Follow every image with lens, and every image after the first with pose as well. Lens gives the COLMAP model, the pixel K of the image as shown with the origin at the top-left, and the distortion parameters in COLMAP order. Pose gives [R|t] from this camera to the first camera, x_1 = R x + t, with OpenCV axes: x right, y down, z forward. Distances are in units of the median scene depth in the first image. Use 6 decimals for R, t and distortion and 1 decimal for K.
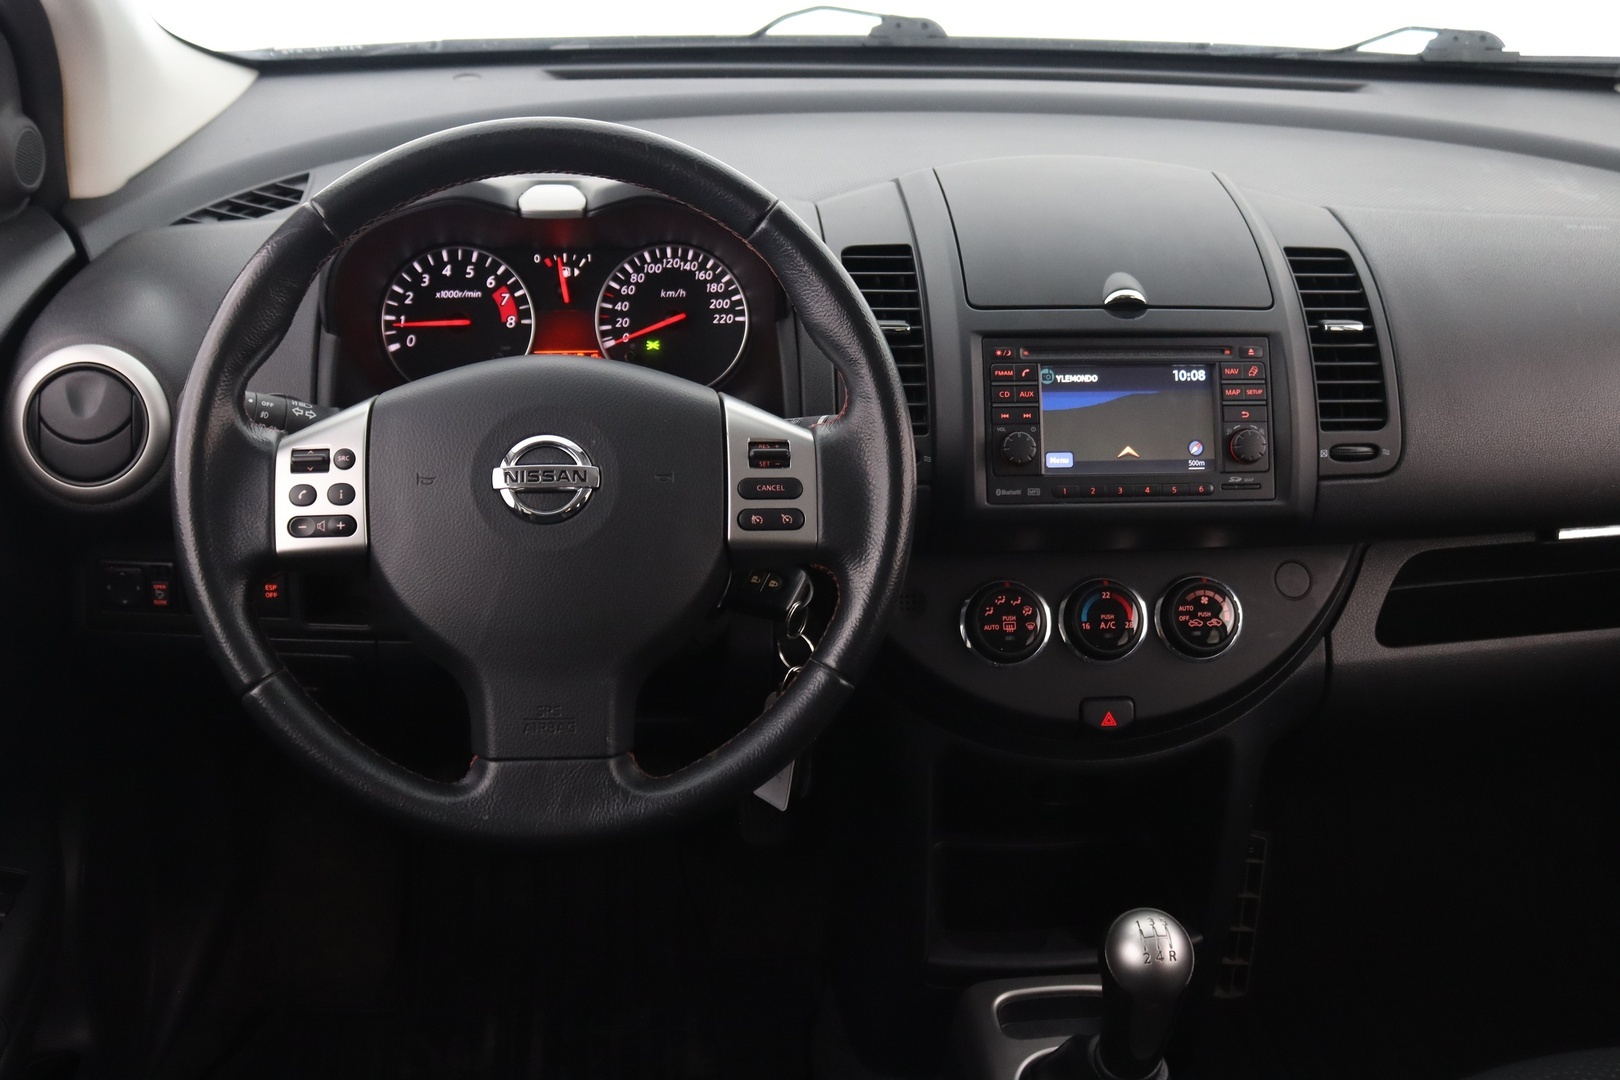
lens RADIAL K [[1770.5, 0, 795.1], [0, 1770.5, 527.4], [0, 0, 1]] dist [-0.122423, 0.159048]
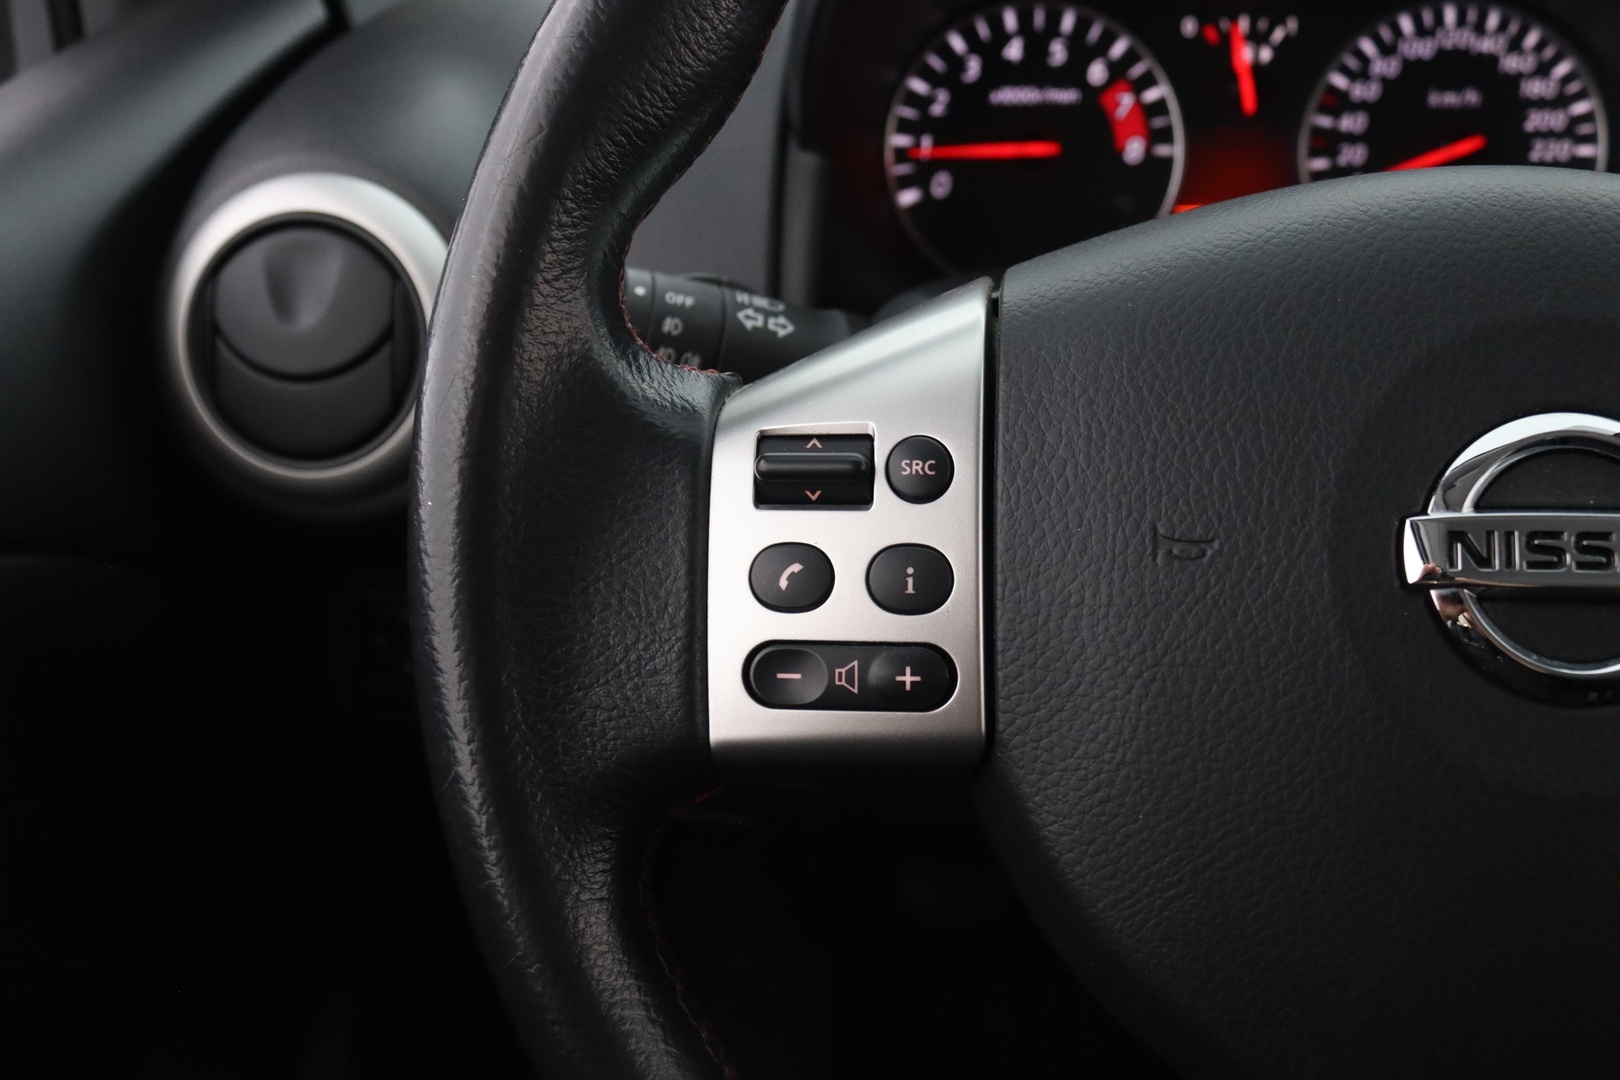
lens RADIAL K [[1573.8, 0, 810.0], [0, 1573.8, 540.0], [0, 0, 1]] dist [-0.140740, 0.131309]
pose [[0.981351, 0.037314, -0.188568, -0.173109], [-0.023318, 0.996842, 0.075904, -0.037091], [0.190804, -0.070092, 0.979122, 0.556666]]
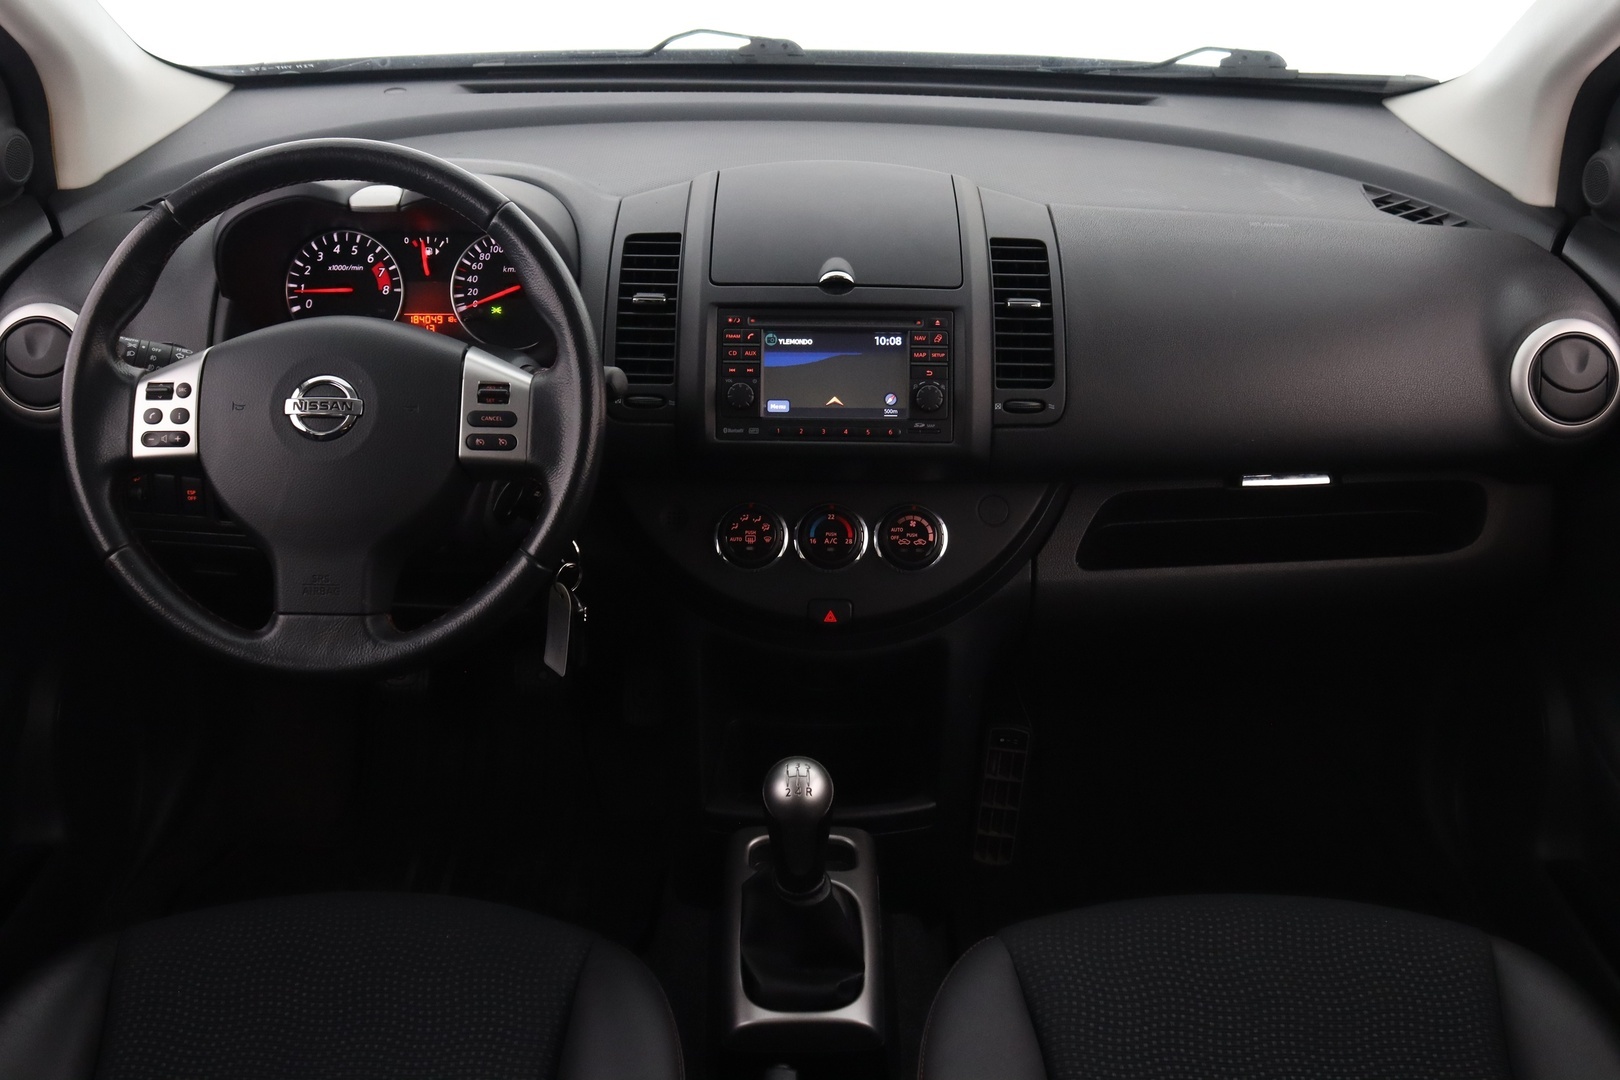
lens RADIAL K [[1702.9, 0, 810.0], [0, 1702.9, 540.0], [0, 0, 1]] dist [-0.128791, 0.159120]
pose [[0.995407, 0.031238, -0.090498, 0.273231], [-0.028530, 0.999110, 0.031061, 0.018003], [0.091388, -0.028336, 0.995412, -0.198962]]
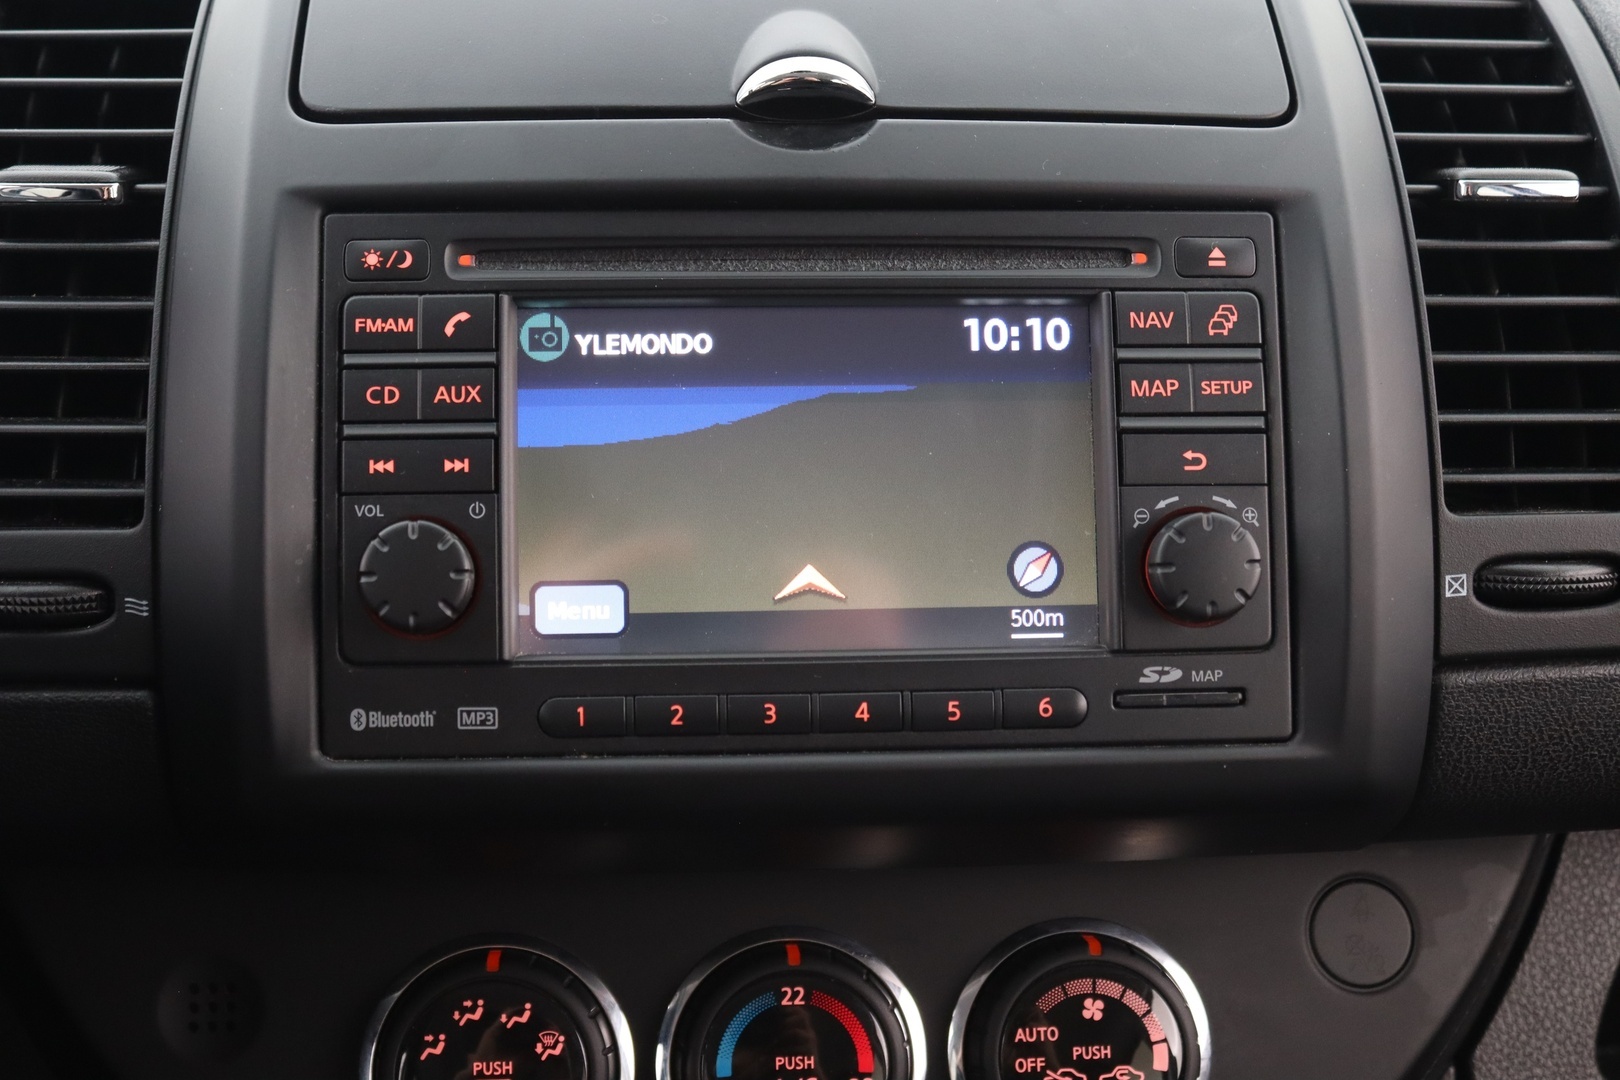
lens RADIAL K [[1993.7, 0, 810.0], [0, 1993.7, 540.0], [0, 0, 1]] dist [-0.084211, 0.043819]
pose [[0.999775, 0.003879, -0.020855, 0.188835], [-0.004090, 0.999941, -0.010108, -0.044959], [0.020815, 0.010191, 0.999731, 0.628088]]
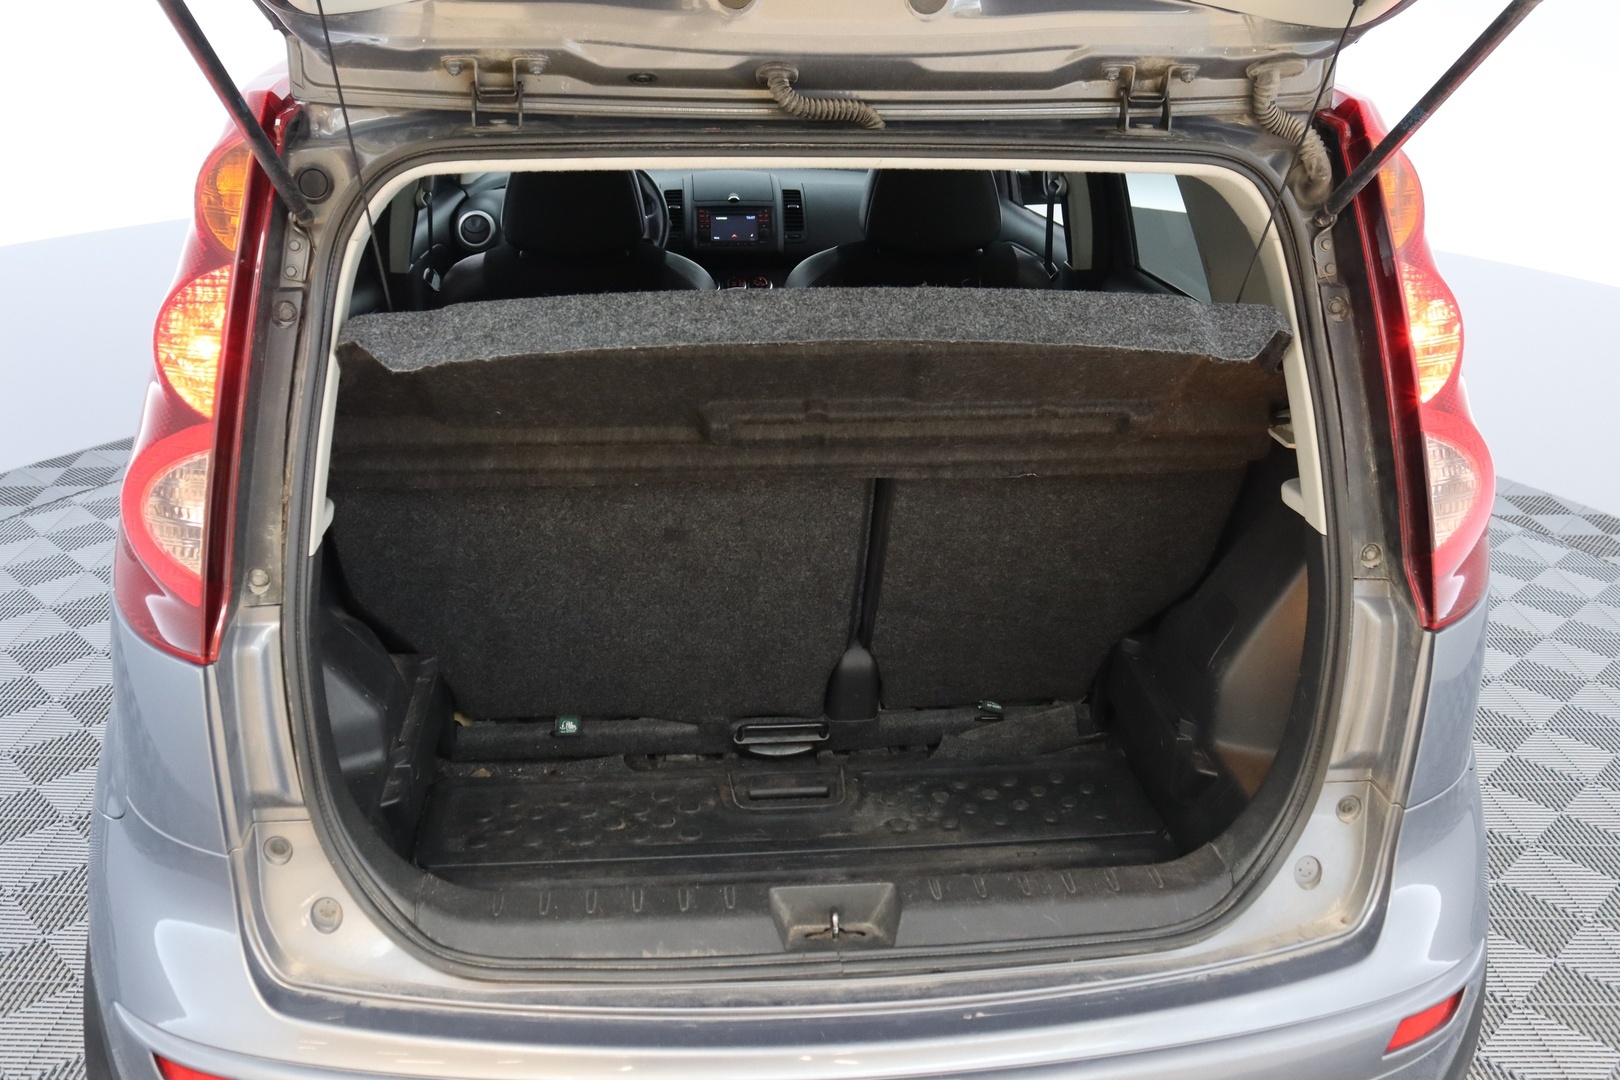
lens RADIAL K [[1563.3, 0, 810.0], [0, 1563.3, 540.0], [0, 0, 1]] dist [-0.122932, 0.019895]
pose [[0.999894, -0.013019, 0.006534, 0.314668], [0.013654, 0.993941, -0.109060, 0.981086], [-0.005074, 0.109138, 0.994014, -2.310190]]
